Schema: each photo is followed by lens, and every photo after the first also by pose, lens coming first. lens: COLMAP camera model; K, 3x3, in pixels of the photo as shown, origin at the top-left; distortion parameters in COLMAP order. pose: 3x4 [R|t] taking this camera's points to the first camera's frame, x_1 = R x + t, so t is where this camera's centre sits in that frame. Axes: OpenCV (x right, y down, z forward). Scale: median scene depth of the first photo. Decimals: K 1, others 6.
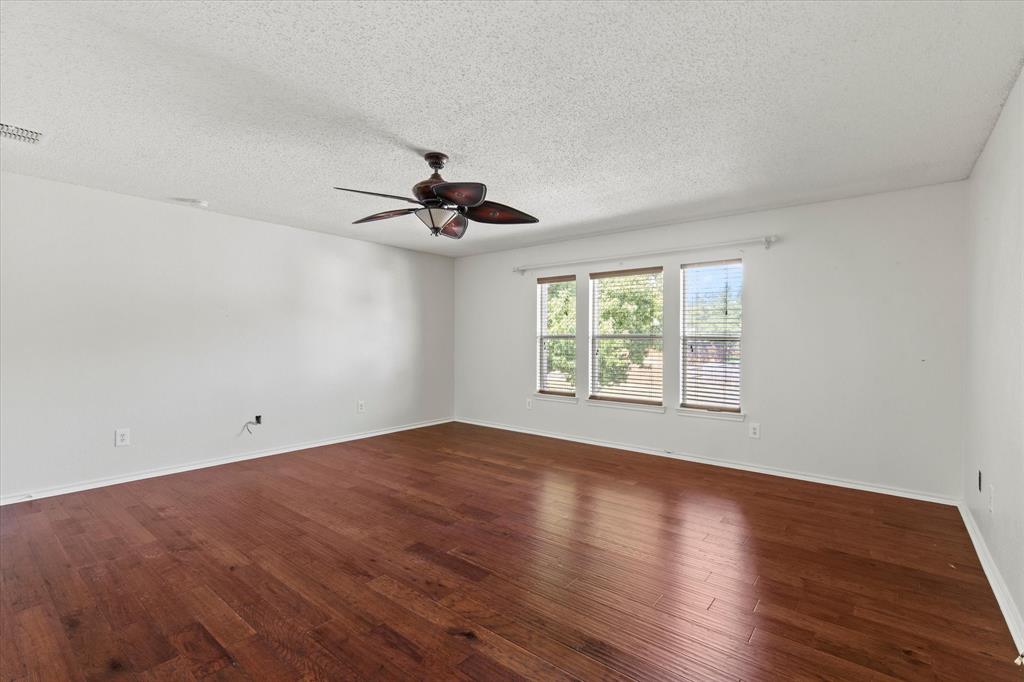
lens RADIAL K [[464.4, 0, 509.9], [0, 464.4, 346.0], [0, 0, 1]] dist [0.011018, -0.000433]
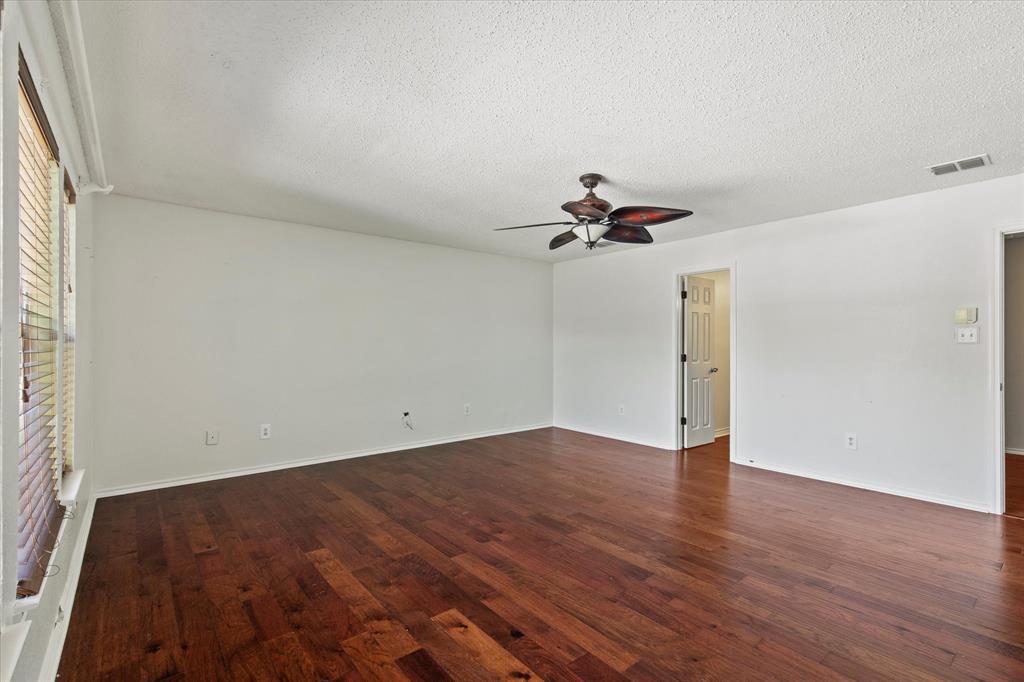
lens RADIAL K [[464.4, 0, 509.9], [0, 464.4, 346.0], [0, 0, 1]] dist [0.011018, -0.000433]
pose [[-0.980014, -0.008014, 0.198767, -0.141710], [-0.005947, 0.999922, 0.010992, -0.017383], [-0.198840, 0.009591, -0.979985, 1.577494]]
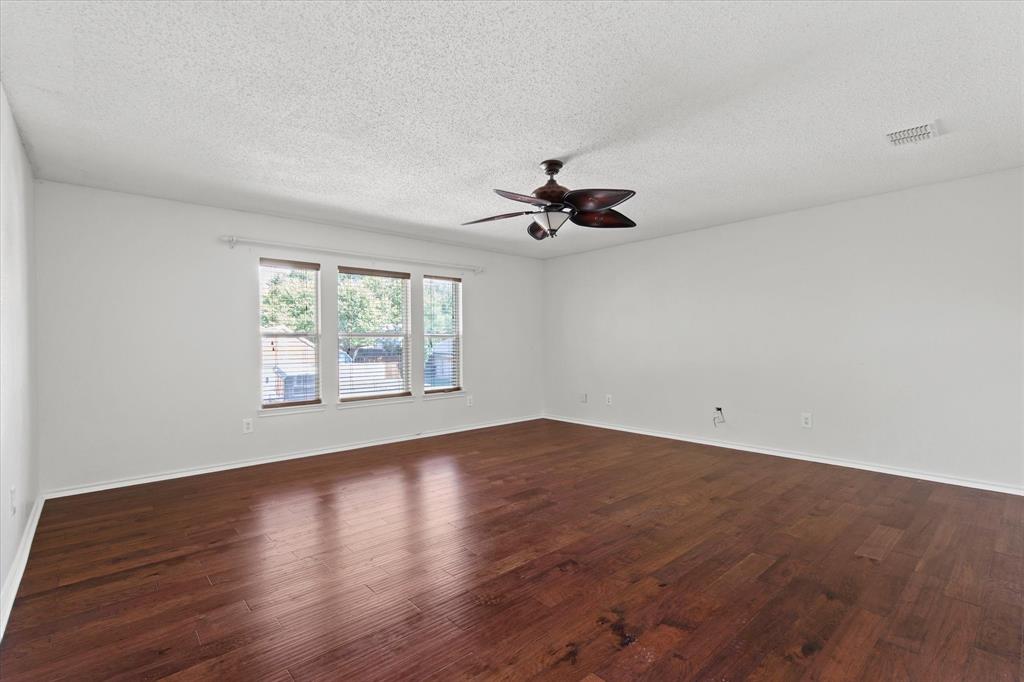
lens RADIAL K [[464.4, 0, 509.9], [0, 464.4, 346.0], [0, 0, 1]] dist [0.011018, -0.000433]
pose [[0.154459, -0.016981, 0.987853, -0.925181], [0.017177, 0.999747, 0.014499, -0.005964], [-0.987850, 0.014729, 0.154711, 0.693225]]
